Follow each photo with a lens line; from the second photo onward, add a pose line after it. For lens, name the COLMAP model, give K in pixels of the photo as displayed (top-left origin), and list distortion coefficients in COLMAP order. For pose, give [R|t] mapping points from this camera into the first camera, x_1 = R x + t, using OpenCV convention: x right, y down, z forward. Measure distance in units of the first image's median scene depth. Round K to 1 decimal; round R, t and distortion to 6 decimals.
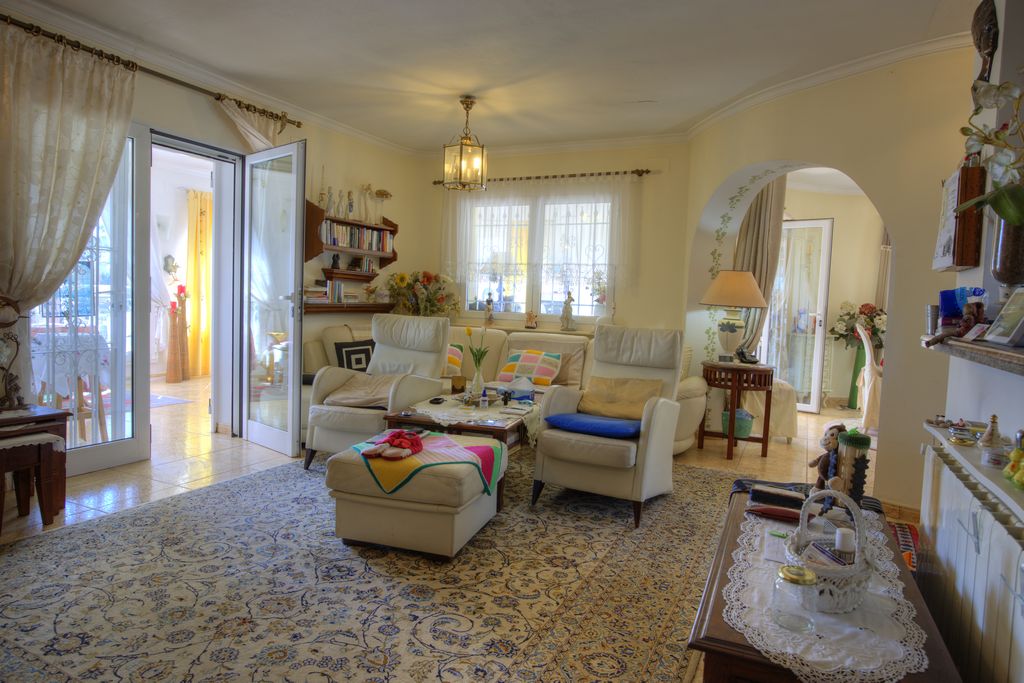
lens RADIAL K [[618.2, 0, 516.0], [0, 618.2, 341.2], [0, 0, 1]] dist [-0.031948, 0.003156]
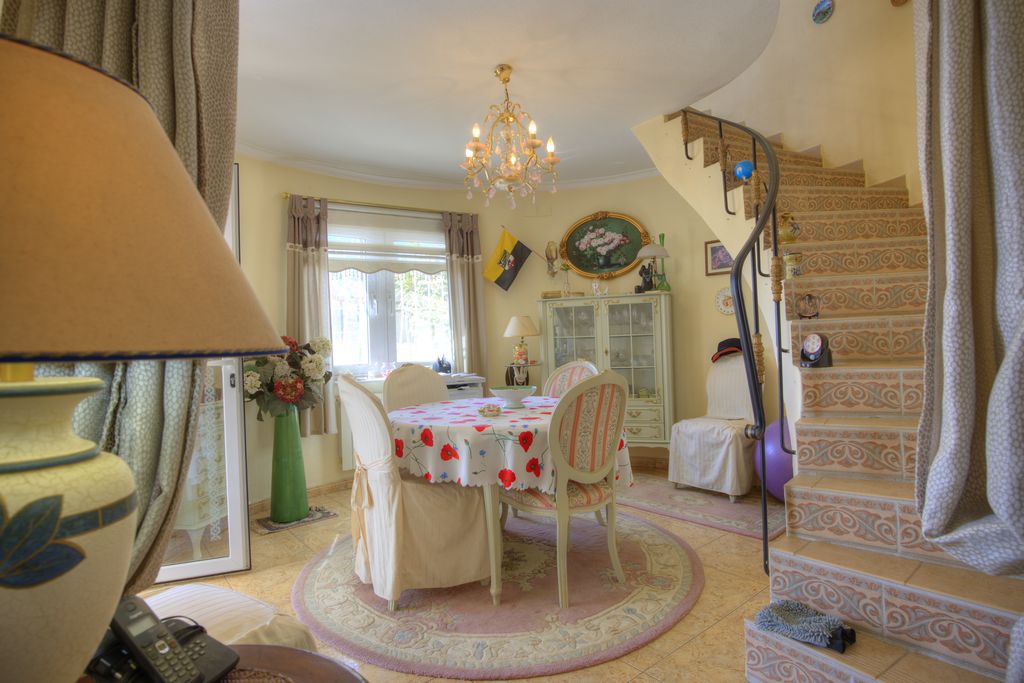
lens RADIAL K [[538.4, 0, 511.8], [0, 538.4, 342.6], [0, 0, 1]] dist [-0.036143, 0.001620]
pose [[0.425173, -0.049714, 0.903746, 0.585251], [0.110161, 0.993910, 0.002848, -0.097236], [-0.898383, 0.098347, 0.428060, 1.691614]]
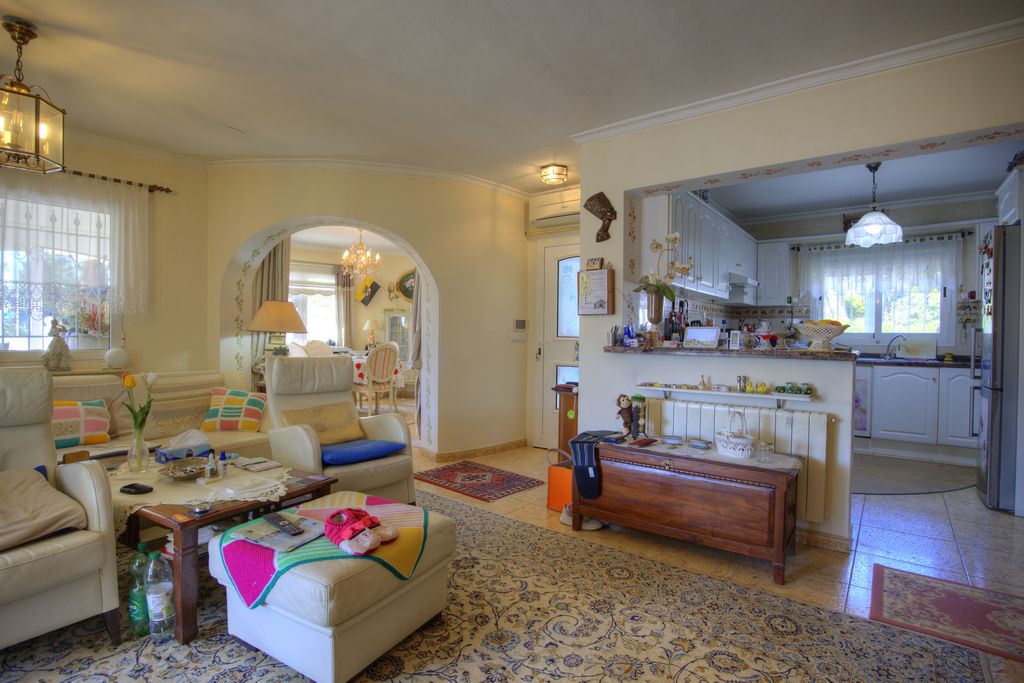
lens RADIAL K [[495.4, 0, 510.4], [0, 495.4, 339.1], [0, 0, 1]] dist [-0.045090, 0.007611]
pose [[0.224204, -0.044066, 0.973545, -0.852120], [0.063172, 0.997533, 0.030604, -0.089678], [-0.972493, 0.054639, 0.226435, 0.746913]]
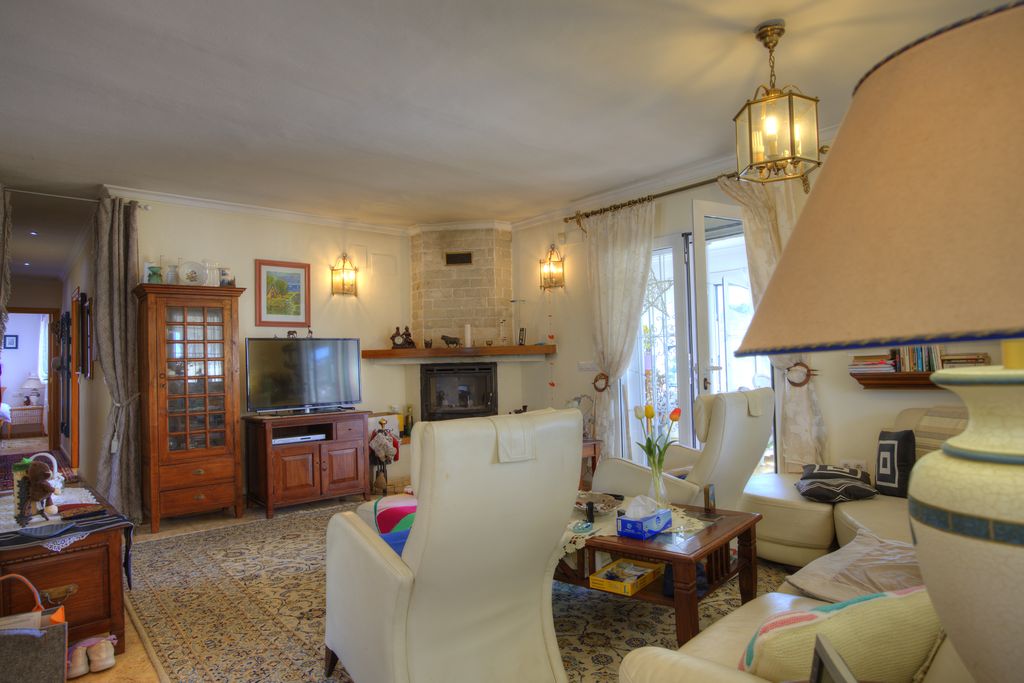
lens RADIAL K [[604.1, 0, 513.4], [0, 604.1, 340.4], [0, 0, 1]] dist [-0.021375, 0.000876]
pose [[-0.414730, -0.064484, -0.907657, 0.989217], [-0.052567, 0.997518, -0.046849, -0.093651], [0.908425, 0.028283, -0.417090, 1.889969]]
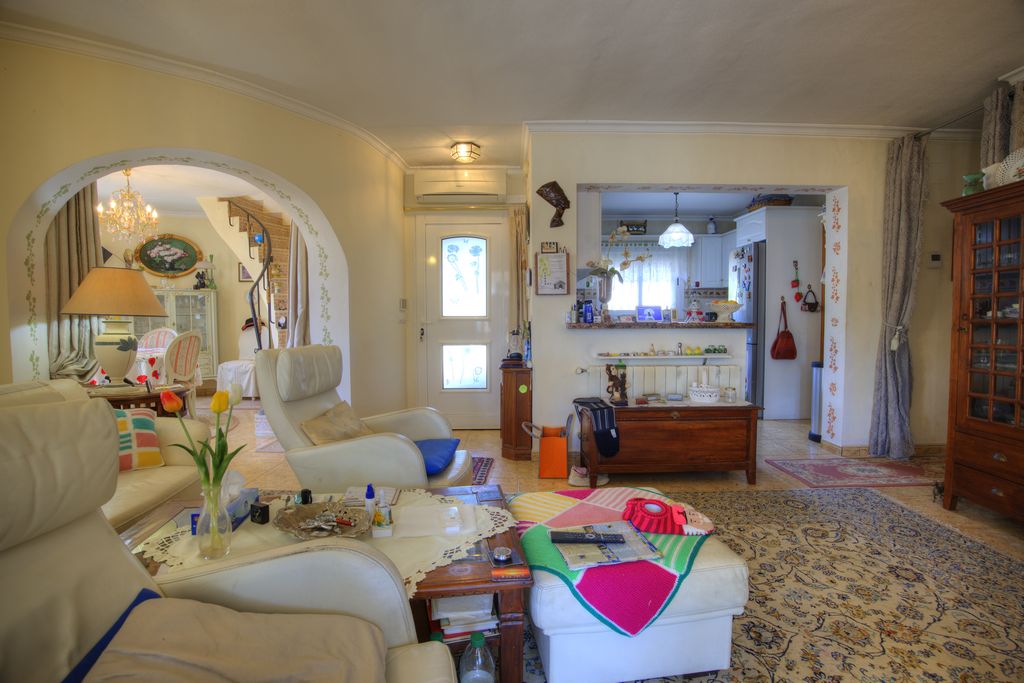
lens RADIAL K [[475.4, 0, 510.9], [0, 475.4, 339.9], [0, 0, 1]] dist [-0.049411, 0.007249]
pose [[-0.422942, -0.080844, 0.902543, -0.705101], [0.049883, 0.992425, 0.112270, -0.133268], [-0.904783, 0.092505, -0.415706, 1.578592]]
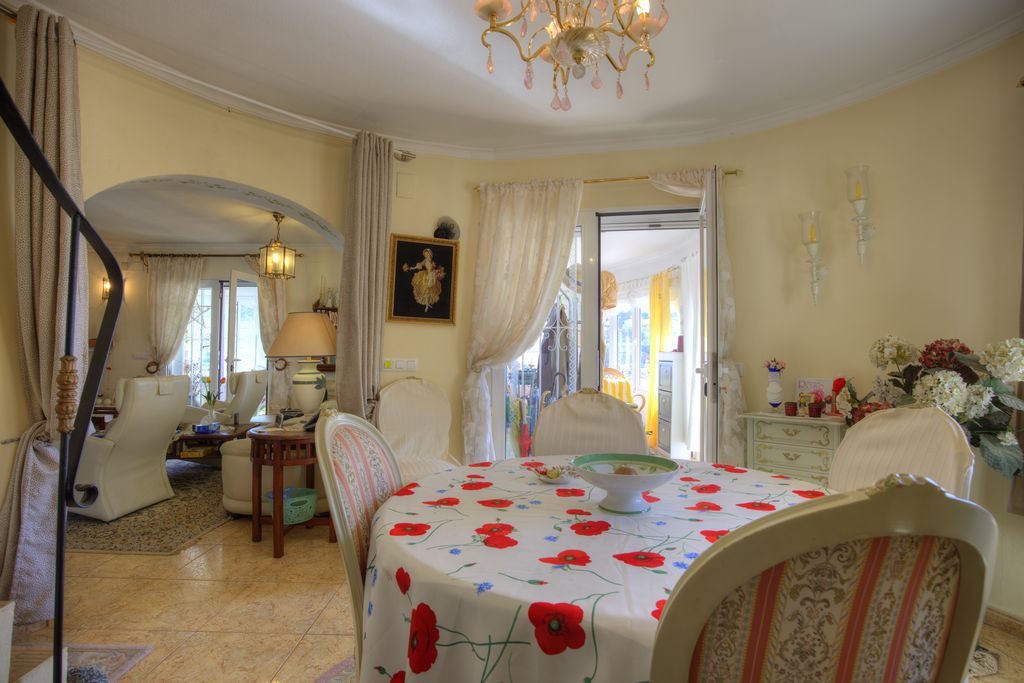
lens RADIAL K [[475.4, 0, 505.9], [0, 475.4, 343.1], [0, 0, 1]] dist [-0.049411, 0.007249]
pose [[0.438327, -0.059262, -0.896860, 1.961792], [-0.054707, 0.994215, -0.092432, -0.066745], [0.897149, 0.089580, 0.432549, 1.896767]]
